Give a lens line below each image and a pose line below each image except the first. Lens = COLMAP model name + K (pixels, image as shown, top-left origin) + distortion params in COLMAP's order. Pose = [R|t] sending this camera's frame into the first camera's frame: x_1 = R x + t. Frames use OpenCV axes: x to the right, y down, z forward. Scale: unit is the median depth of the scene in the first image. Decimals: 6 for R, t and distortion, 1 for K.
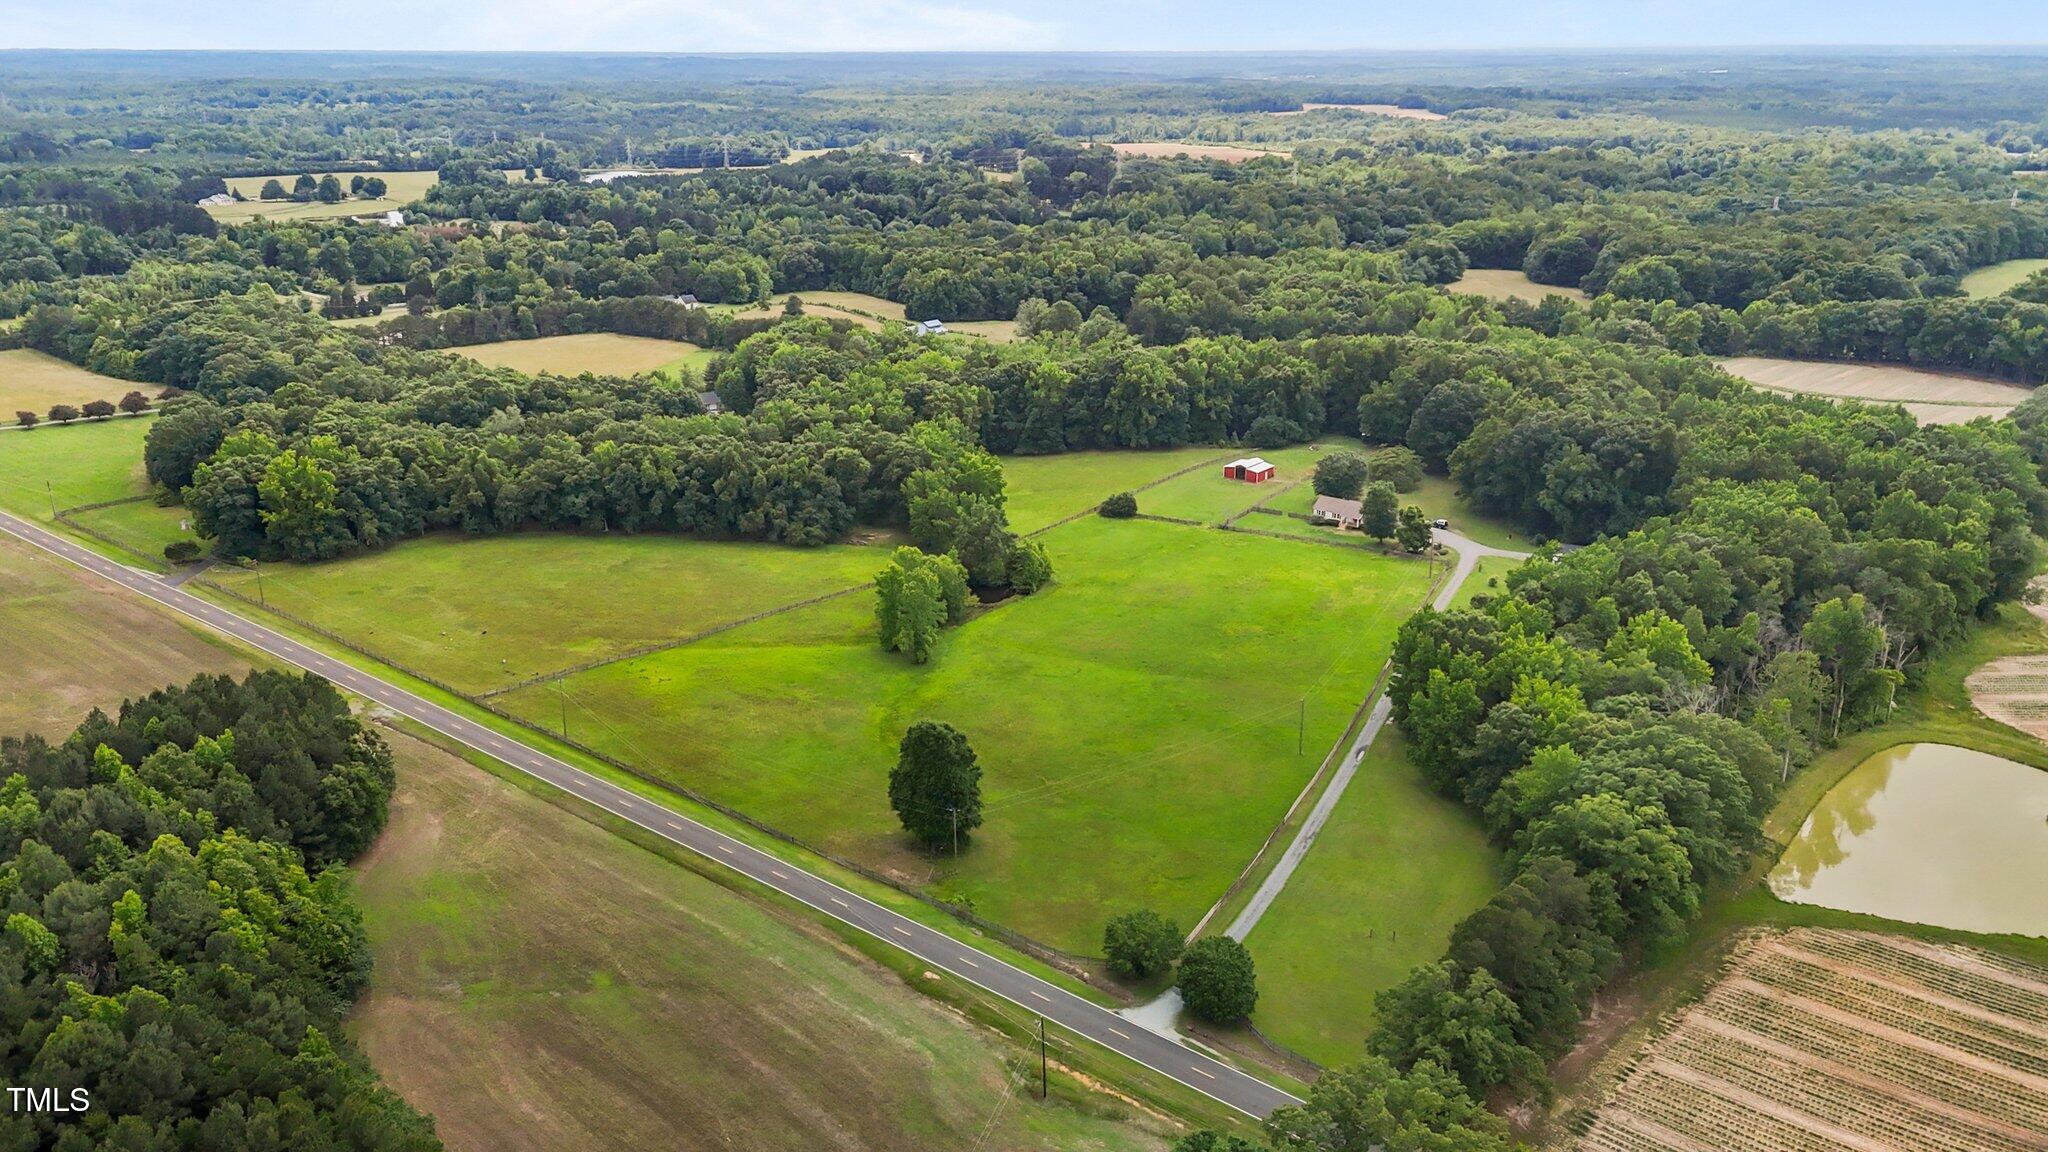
lens RADIAL K [[1558.9, 0, 991.2], [0, 1558.9, 618.9], [0, 0, 1]] dist [0.085954, -0.078289]
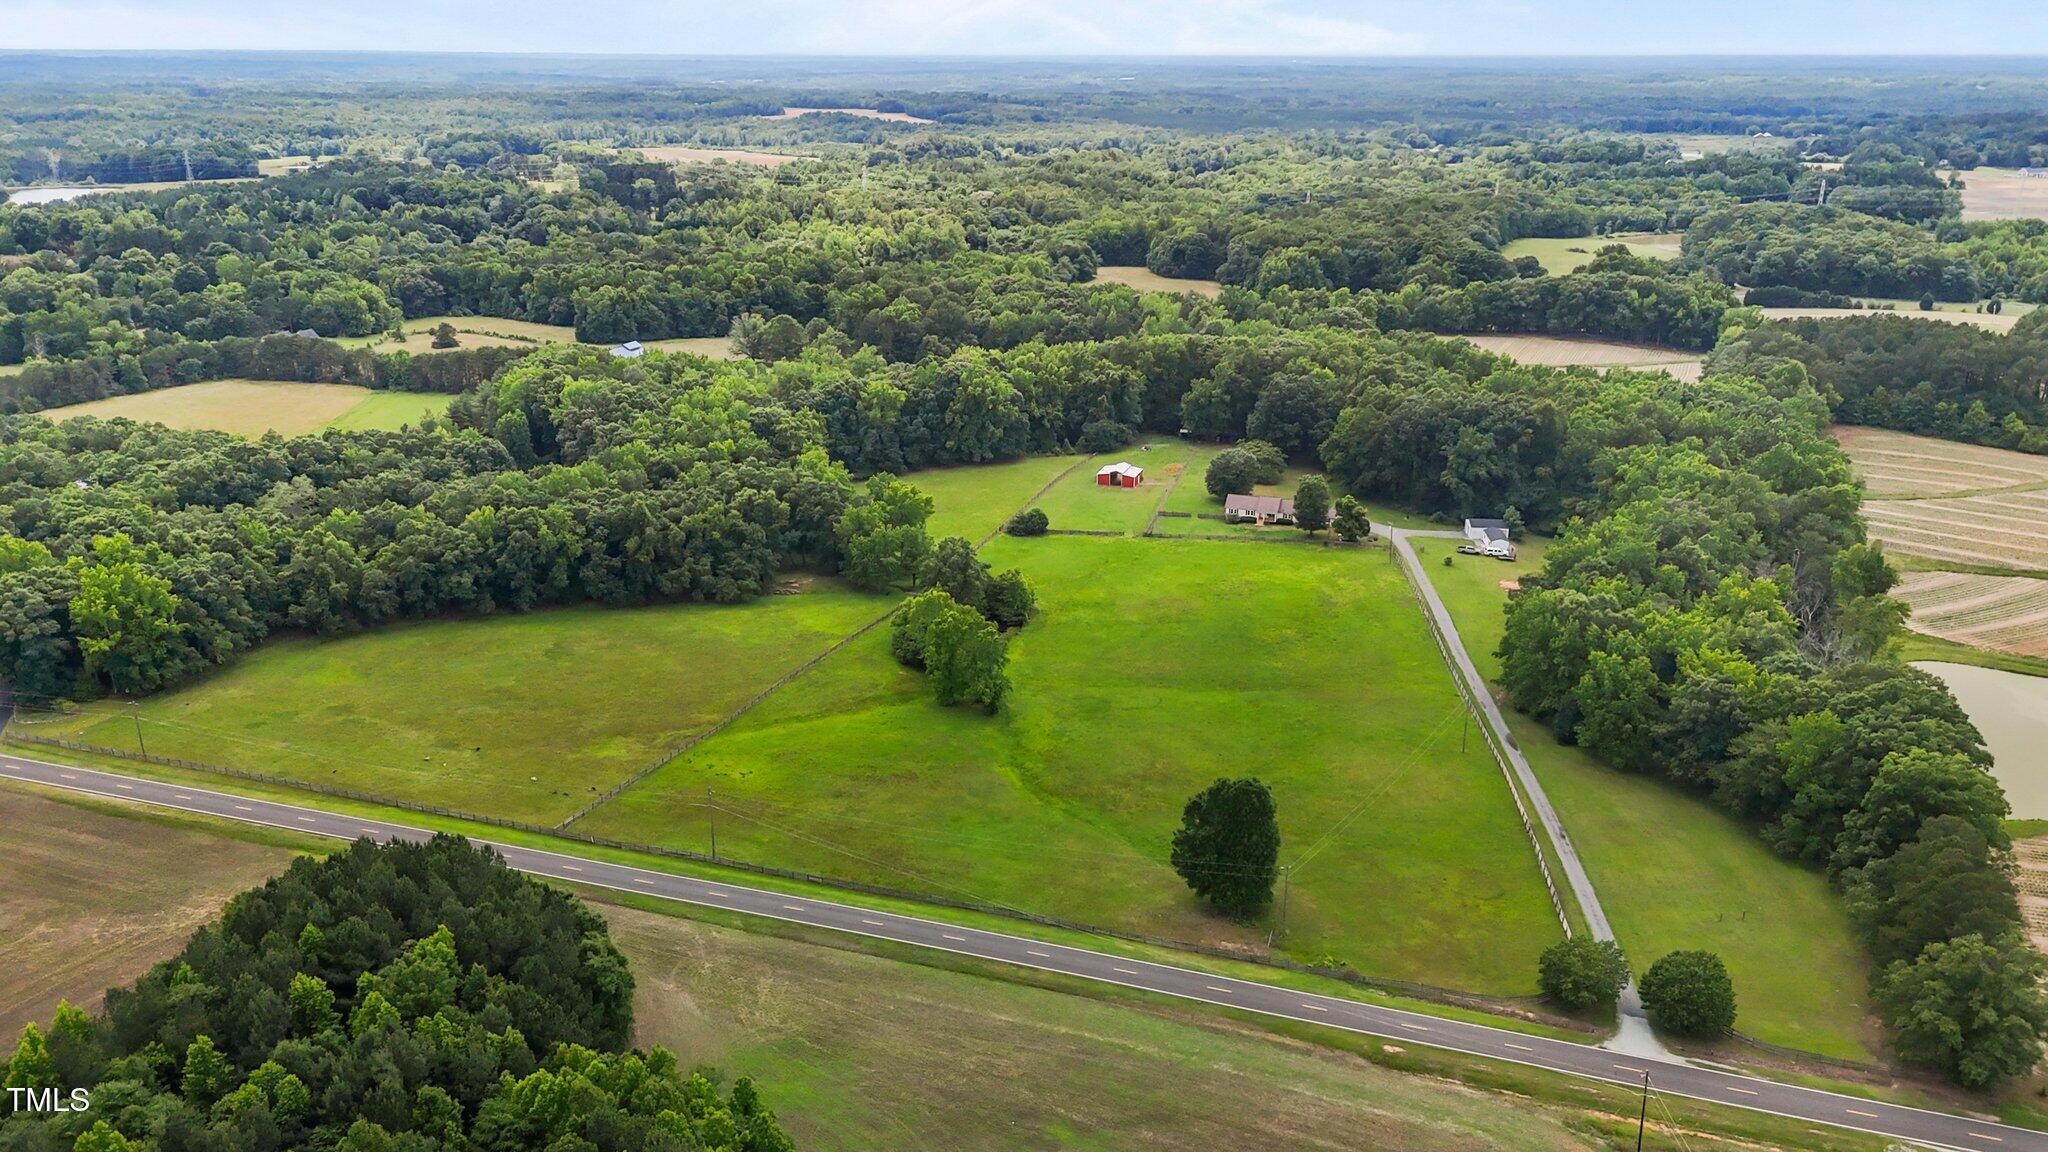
lens RADIAL K [[1558.9, 0, 1006.6], [0, 1558.9, 591.9], [0, 0, 1]] dist [0.085954, -0.078289]
pose [[0.934602, -0.113242, 0.337189, -0.227586], [0.118982, 0.992890, 0.003666, -0.030427], [-0.335206, 0.036693, 0.941430, 0.079364]]
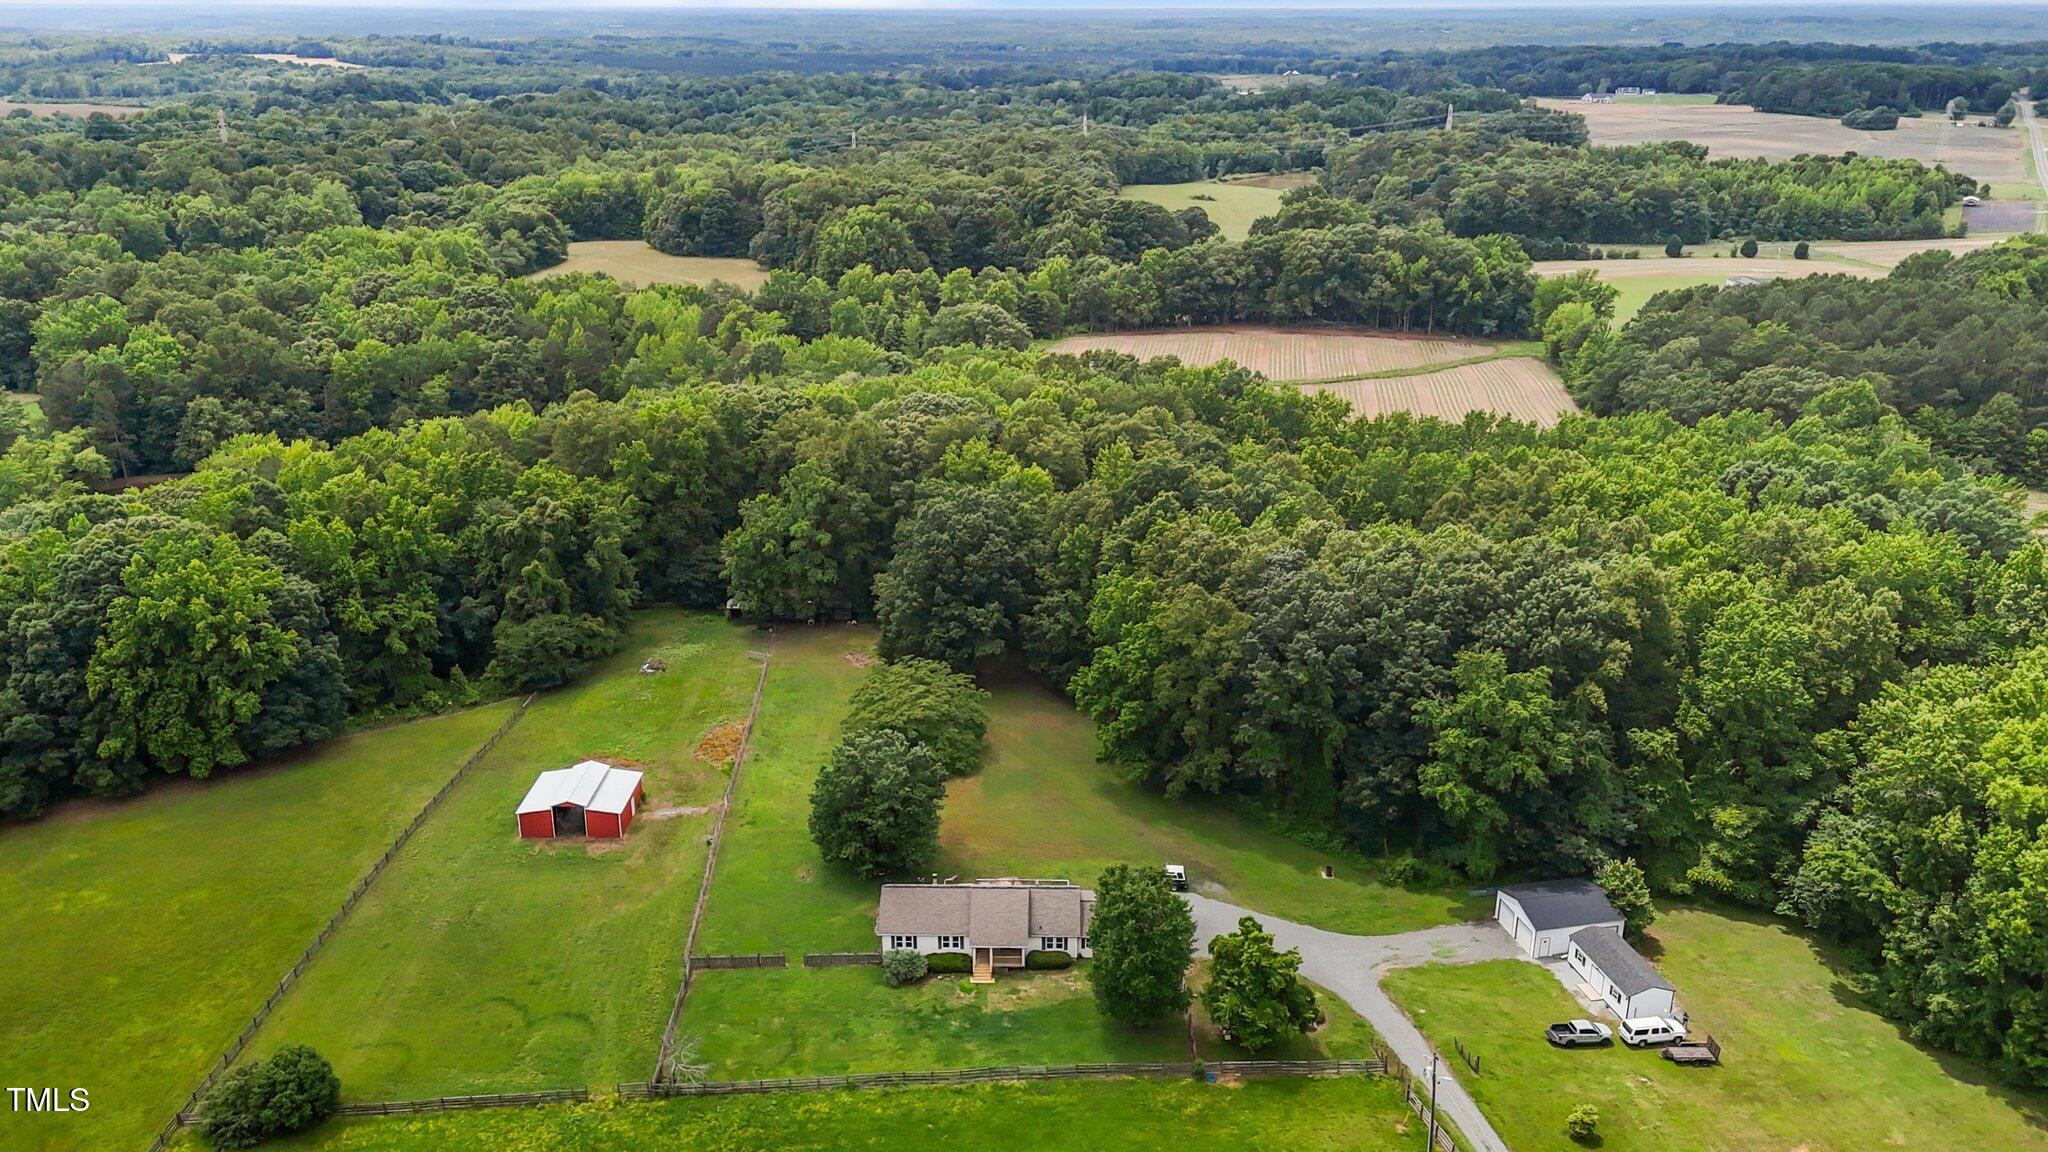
lens RADIAL K [[1558.9, 0, 1026.4], [0, 1558.9, 577.4], [0, 0, 1]] dist [0.085954, -0.078289]
pose [[0.781043, -0.213146, 0.586976, 0.031089], [0.215463, 0.974207, 0.067059, -0.138824], [-0.586130, 0.074096, 0.806822, 0.565142]]
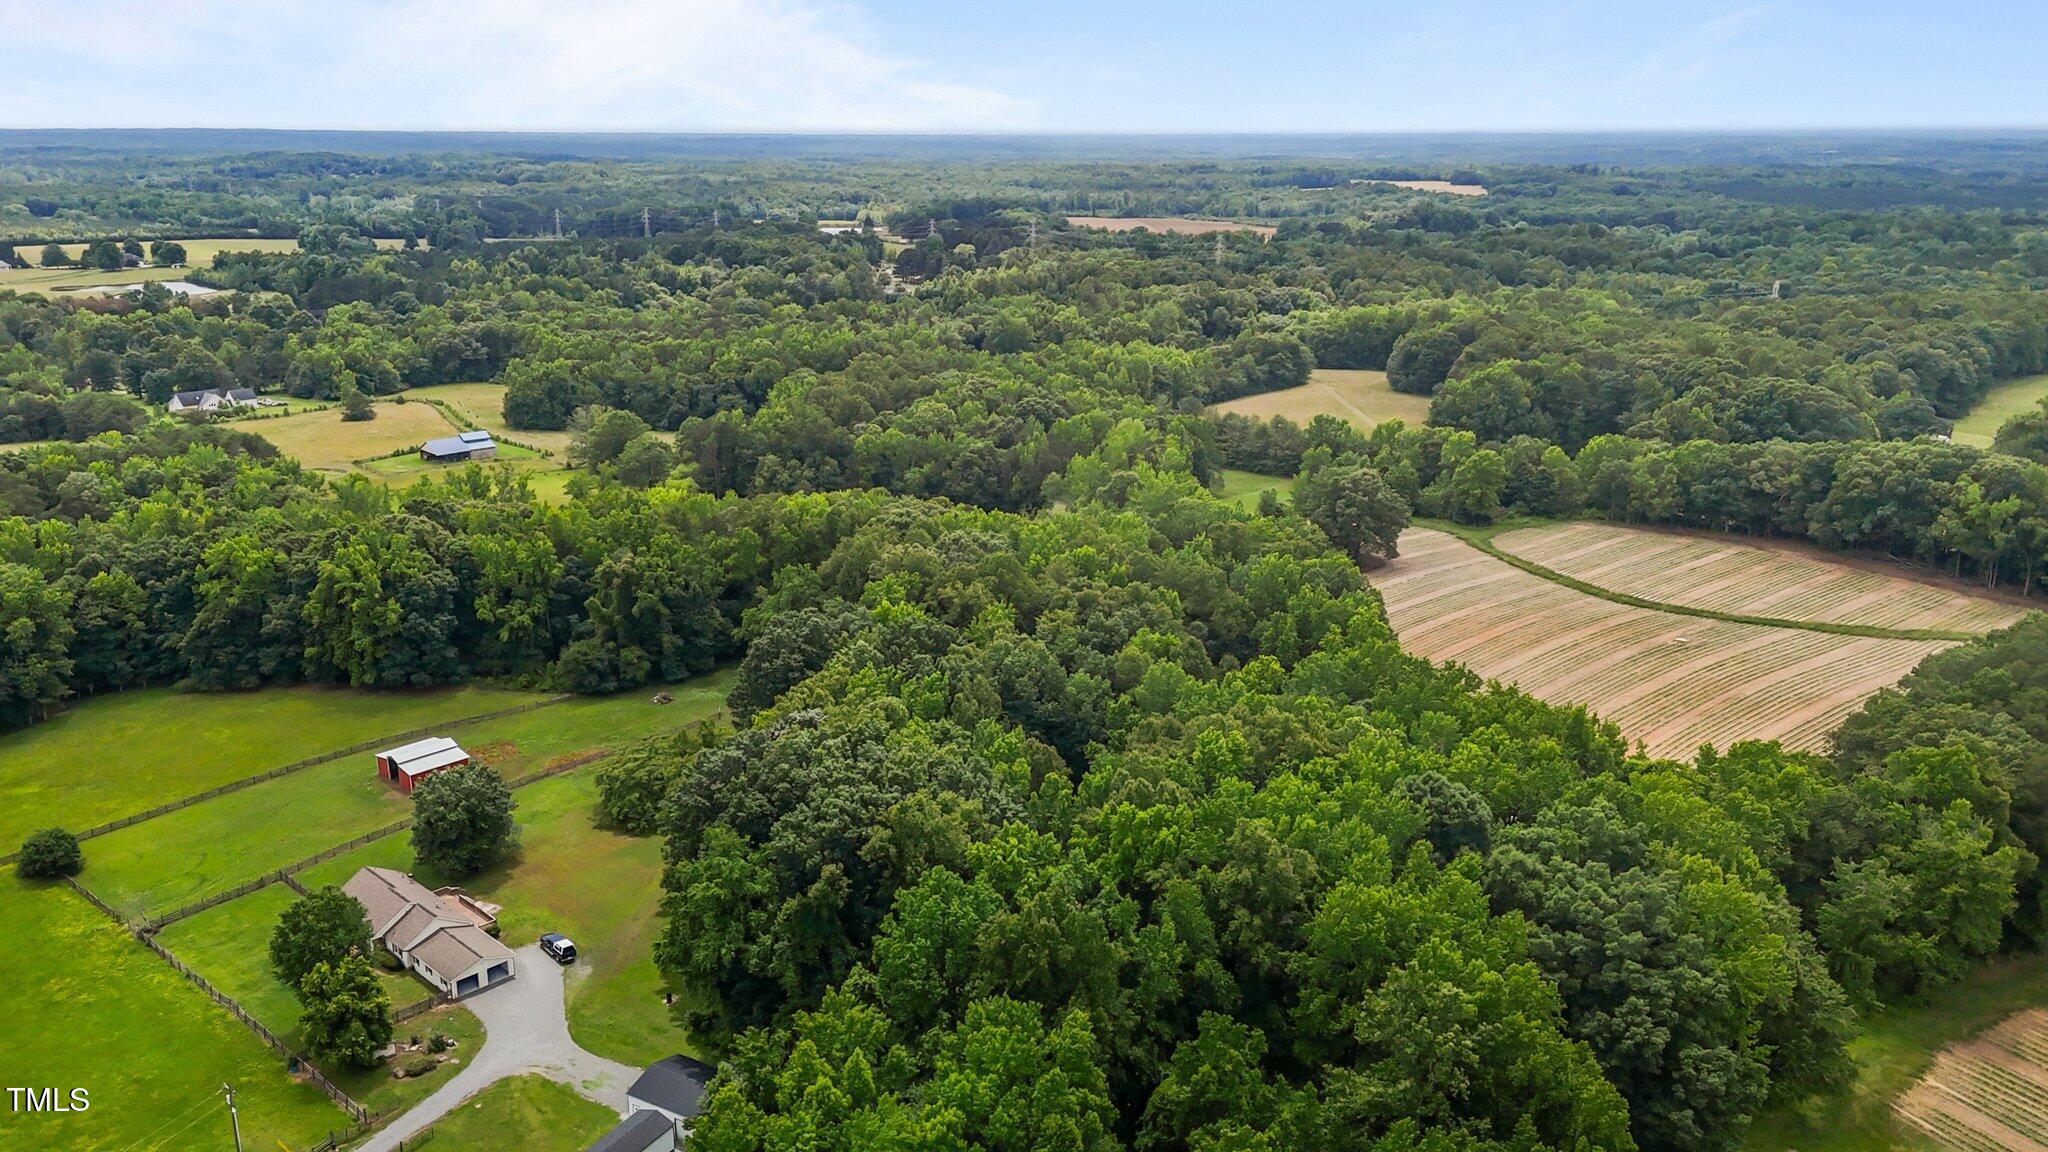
lens RADIAL K [[1558.9, 0, 1029.5], [0, 1558.9, 567.8], [0, 0, 1]] dist [0.085954, -0.078289]
pose [[0.997953, 0.020199, -0.060679, 0.366360], [-0.024883, 0.996685, -0.077463, -0.114271], [0.058914, 0.078814, 0.995147, 0.437912]]
